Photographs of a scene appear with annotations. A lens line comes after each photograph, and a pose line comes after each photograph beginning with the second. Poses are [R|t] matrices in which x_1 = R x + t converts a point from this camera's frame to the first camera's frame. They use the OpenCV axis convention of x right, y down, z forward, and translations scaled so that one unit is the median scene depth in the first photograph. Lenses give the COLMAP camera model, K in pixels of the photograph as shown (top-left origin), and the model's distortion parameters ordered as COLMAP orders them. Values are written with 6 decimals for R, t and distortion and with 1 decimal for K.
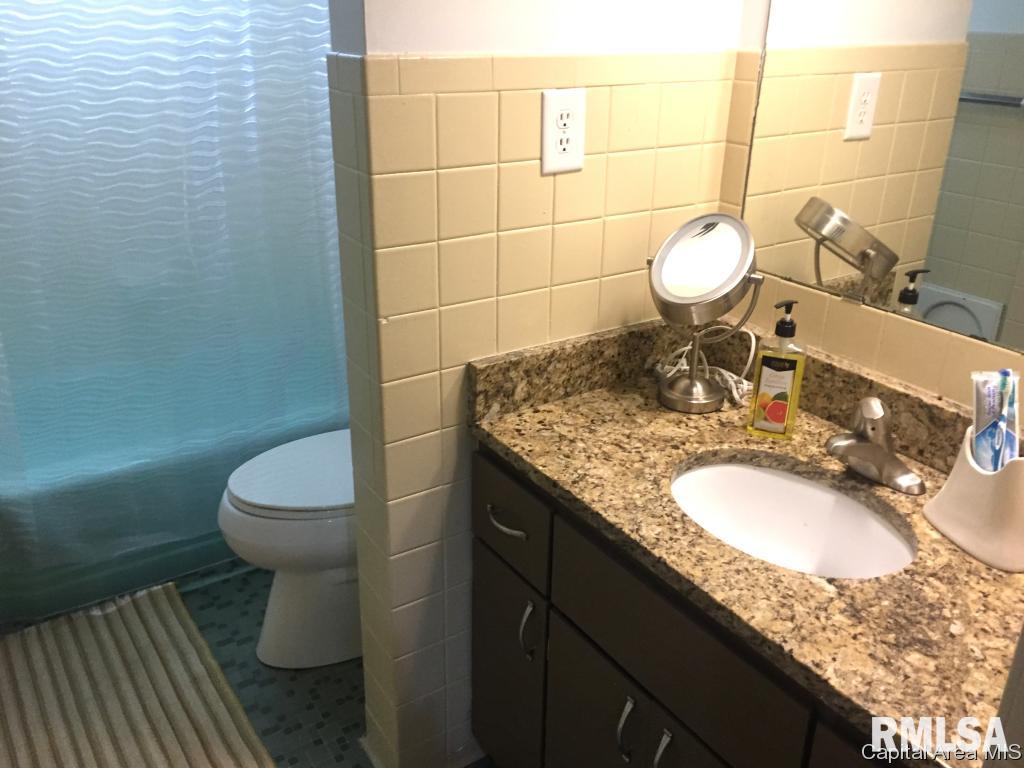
lens RADIAL K [[878.9, 0, 511.6], [0, 878.9, 375.9], [0, 0, 1]] dist [0.081787, -0.100694]
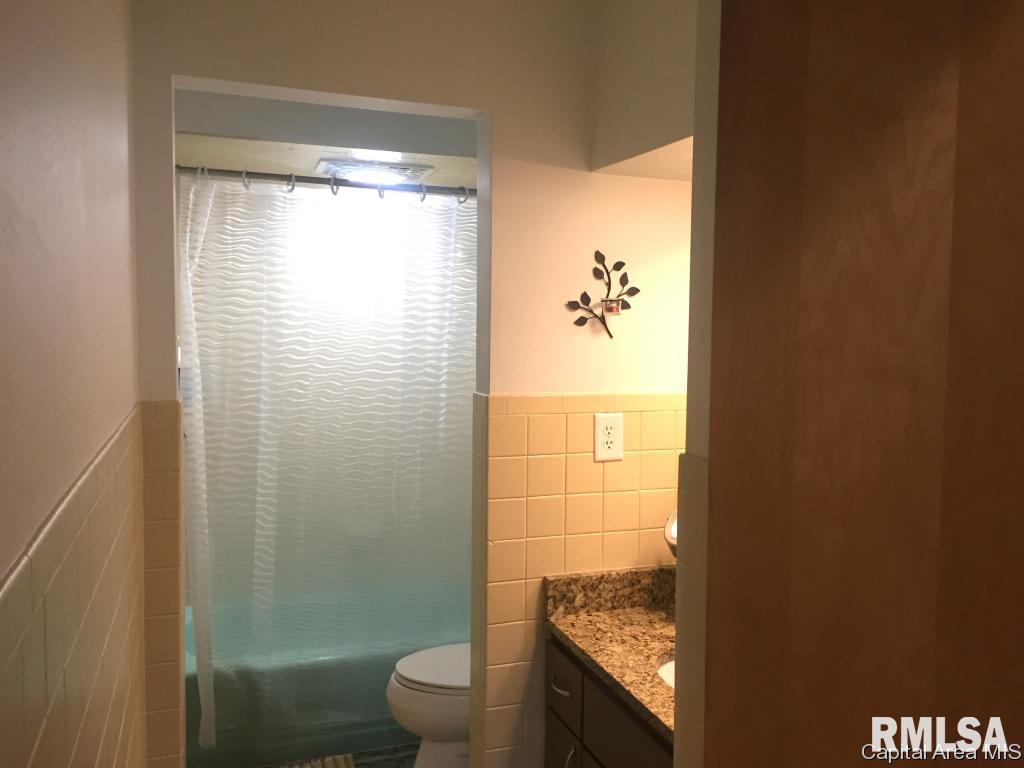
lens RADIAL K [[878.9, 0, 509.4], [0, 878.9, 385.9], [0, 0, 1]] dist [0.081787, -0.100694]
pose [[0.970042, 0.013759, -0.242548, 0.258801], [-0.090828, 0.946531, -0.309563, 0.150652], [0.225320, 0.322319, 0.919425, -0.552782]]
